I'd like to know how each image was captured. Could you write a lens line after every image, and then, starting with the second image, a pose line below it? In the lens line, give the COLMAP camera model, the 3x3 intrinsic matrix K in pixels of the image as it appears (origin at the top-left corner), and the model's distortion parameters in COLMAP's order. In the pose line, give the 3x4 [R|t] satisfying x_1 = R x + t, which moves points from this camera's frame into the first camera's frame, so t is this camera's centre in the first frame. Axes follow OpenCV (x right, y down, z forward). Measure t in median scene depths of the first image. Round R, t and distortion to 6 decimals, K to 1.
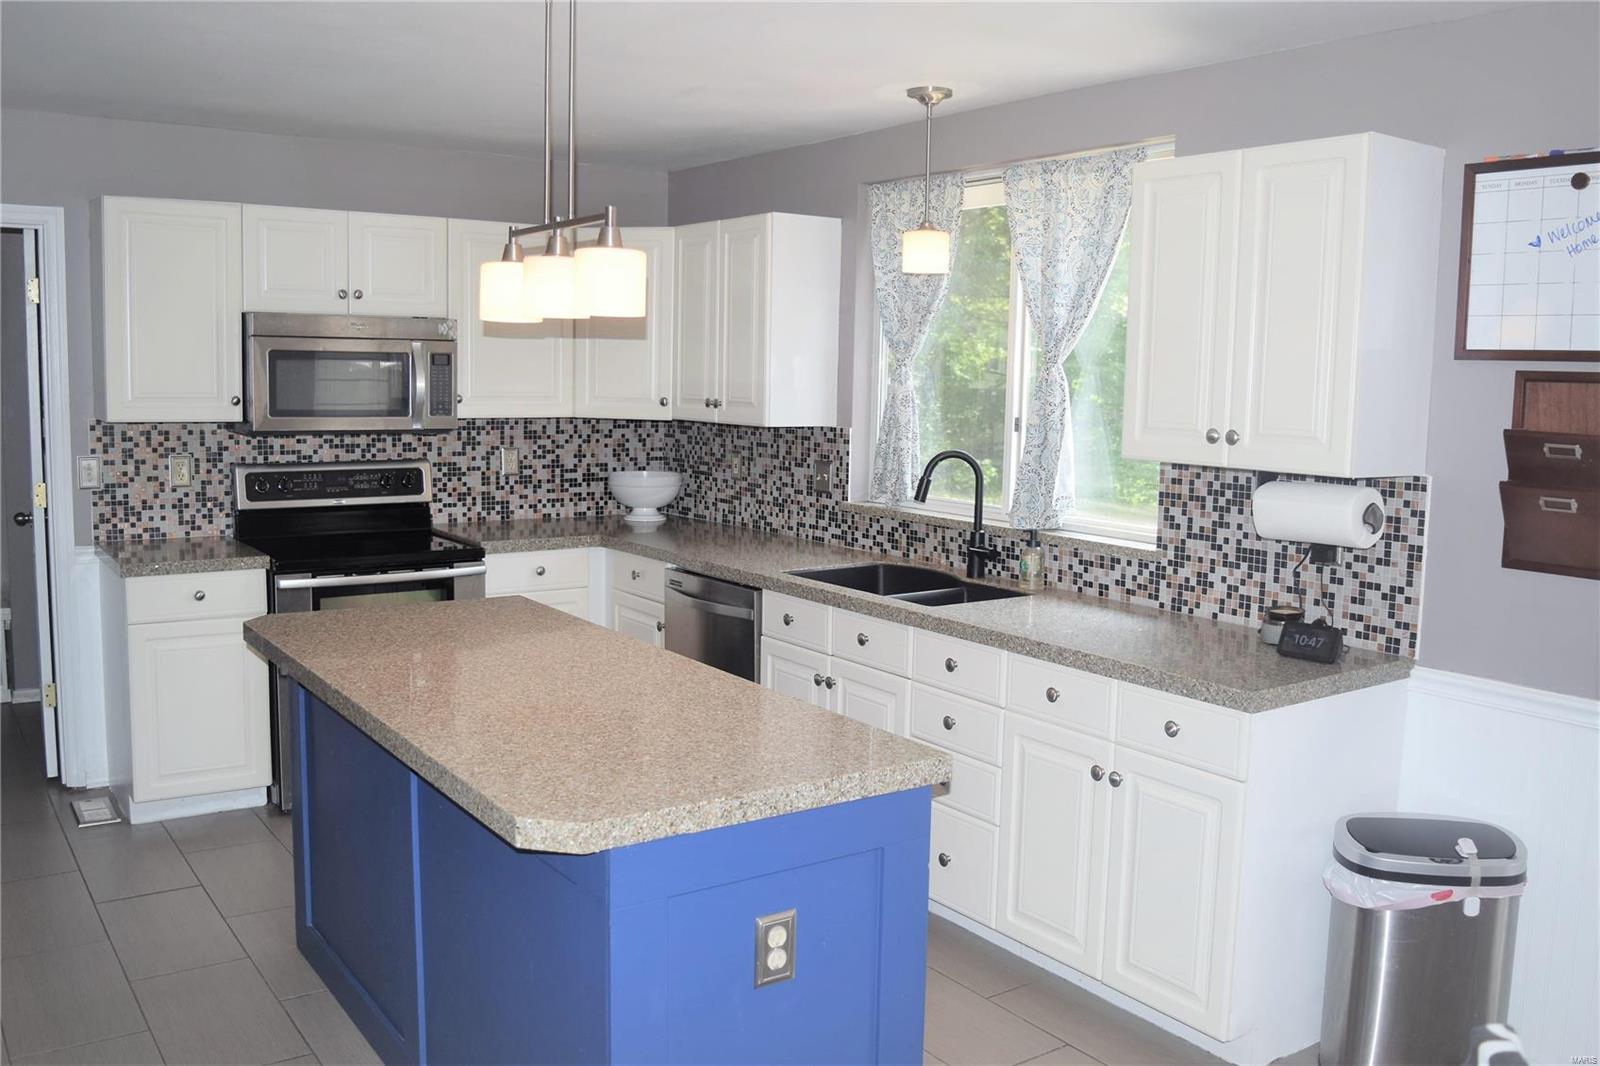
lens RADIAL K [[1366.2, 0, 834.2], [0, 1366.2, 533.1], [0, 0, 1]] dist [-0.085964, -0.000010]
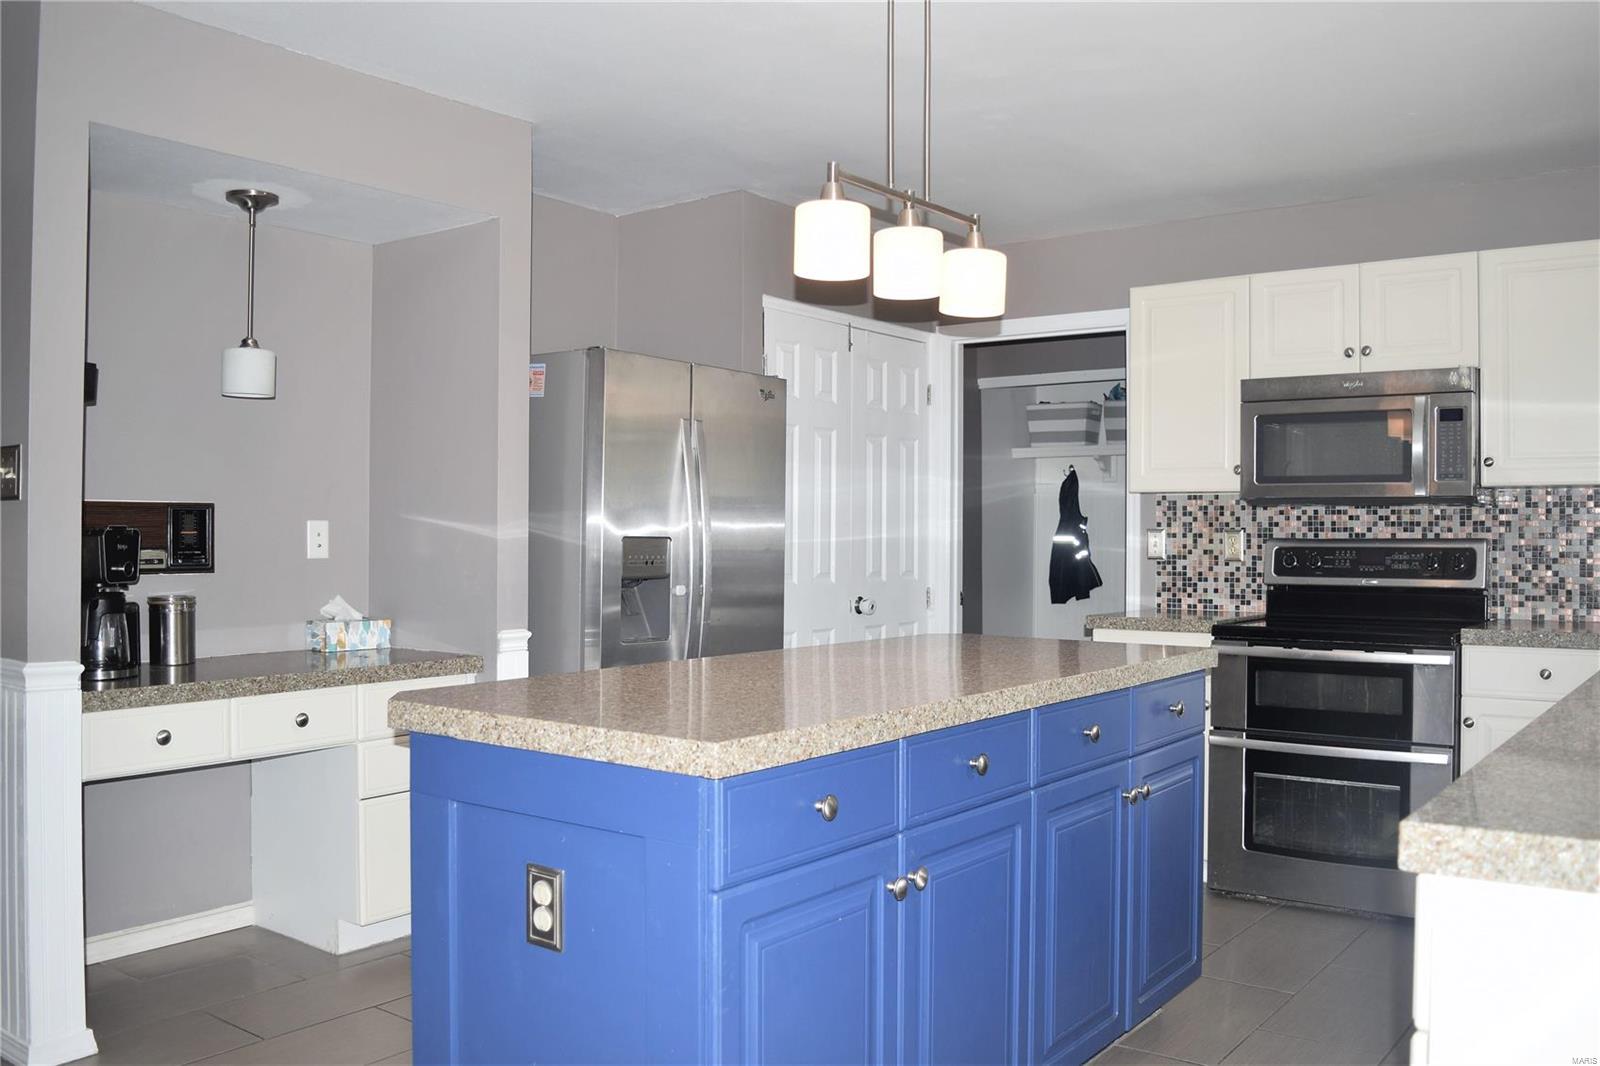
lens RADIAL K [[1366.2, 0, 834.2], [0, 1366.2, 533.1], [0, 0, 1]] dist [-0.085964, -0.000010]
pose [[0.314383, -0.025104, -0.948964, 0.391951], [-0.110484, 0.991889, -0.062842, 0.042330], [0.942845, 0.124602, 0.309059, 0.389682]]
